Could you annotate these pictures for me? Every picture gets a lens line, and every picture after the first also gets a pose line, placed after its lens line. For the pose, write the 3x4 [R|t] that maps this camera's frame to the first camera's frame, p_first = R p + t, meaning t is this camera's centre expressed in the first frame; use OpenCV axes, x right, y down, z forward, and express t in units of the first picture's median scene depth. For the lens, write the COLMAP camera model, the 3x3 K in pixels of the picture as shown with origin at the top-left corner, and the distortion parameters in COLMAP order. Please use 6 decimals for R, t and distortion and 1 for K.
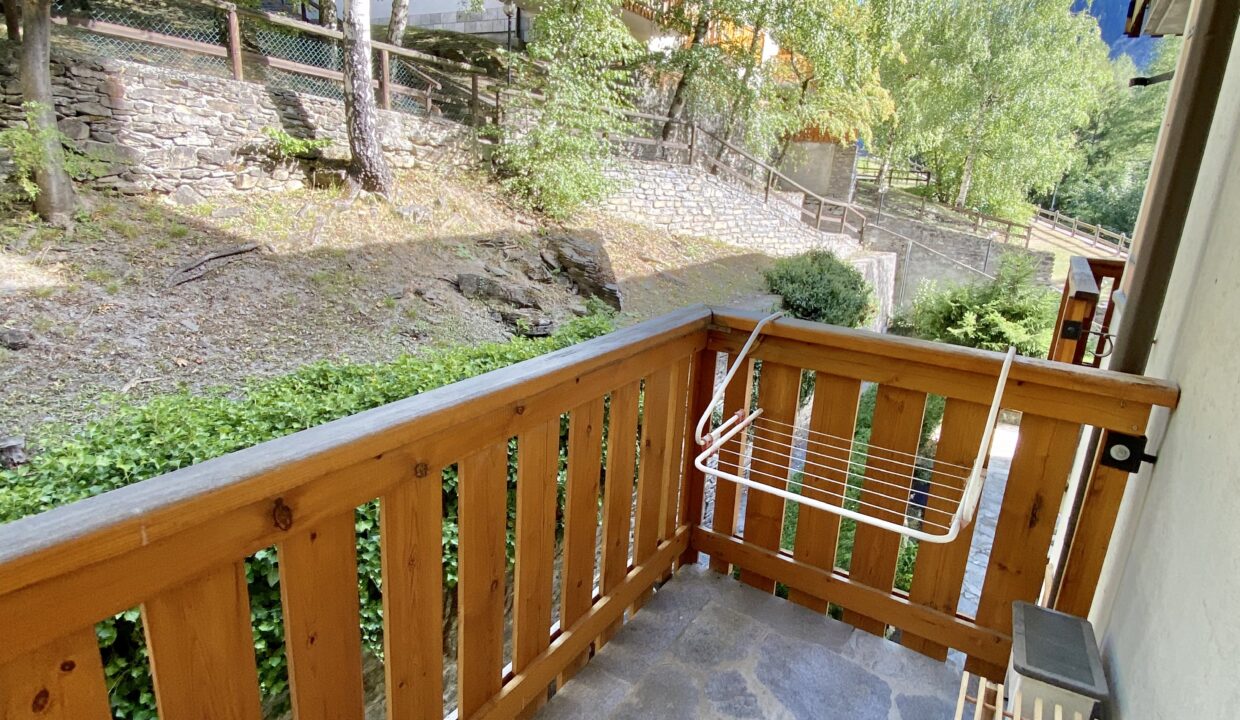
lens RADIAL K [[665.0, 0, 621.6], [0, 665.0, 357.6], [0, 0, 1]] dist [0.076237, -0.082647]
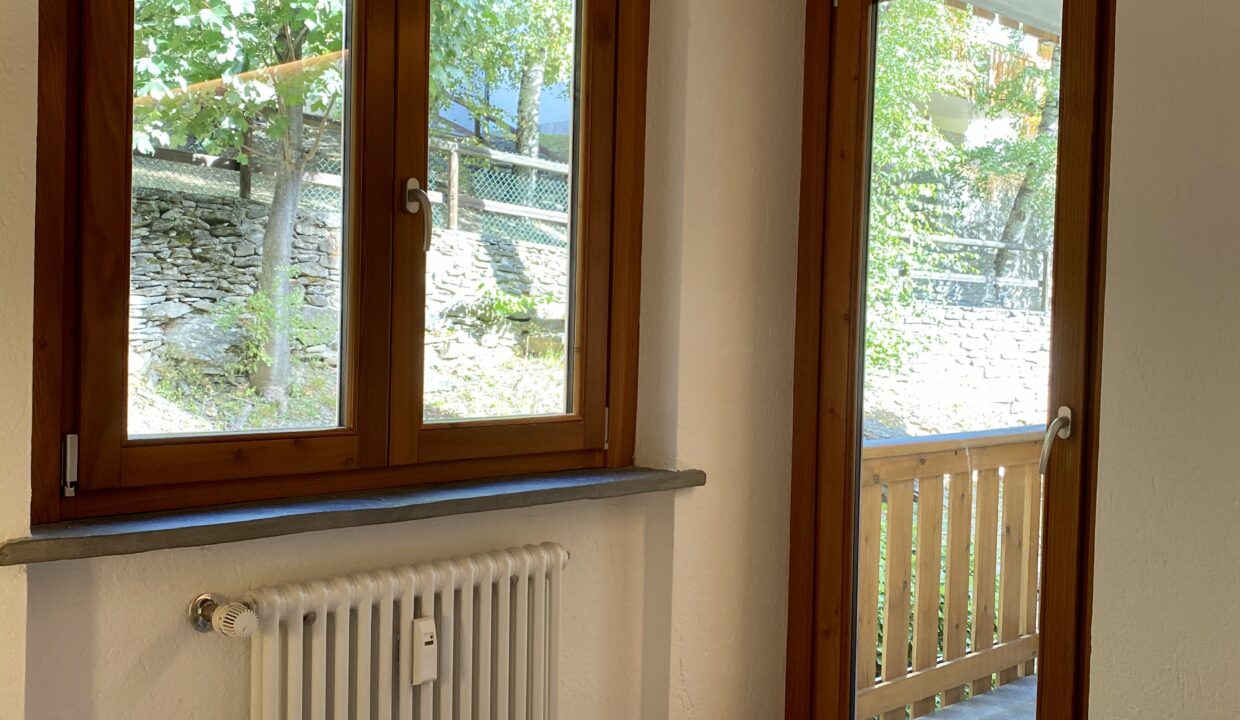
lens RADIAL K [[1253.0, 0, 611.9], [0, 1253.0, 351.8], [0, 0, 1]] dist [0.159968, -0.443911]
pose [[0.972684, -0.020520, -0.231223, -0.021071], [-0.038341, 0.968203, -0.247209, 0.074726], [0.228944, 0.249322, 0.940969, -0.258090]]
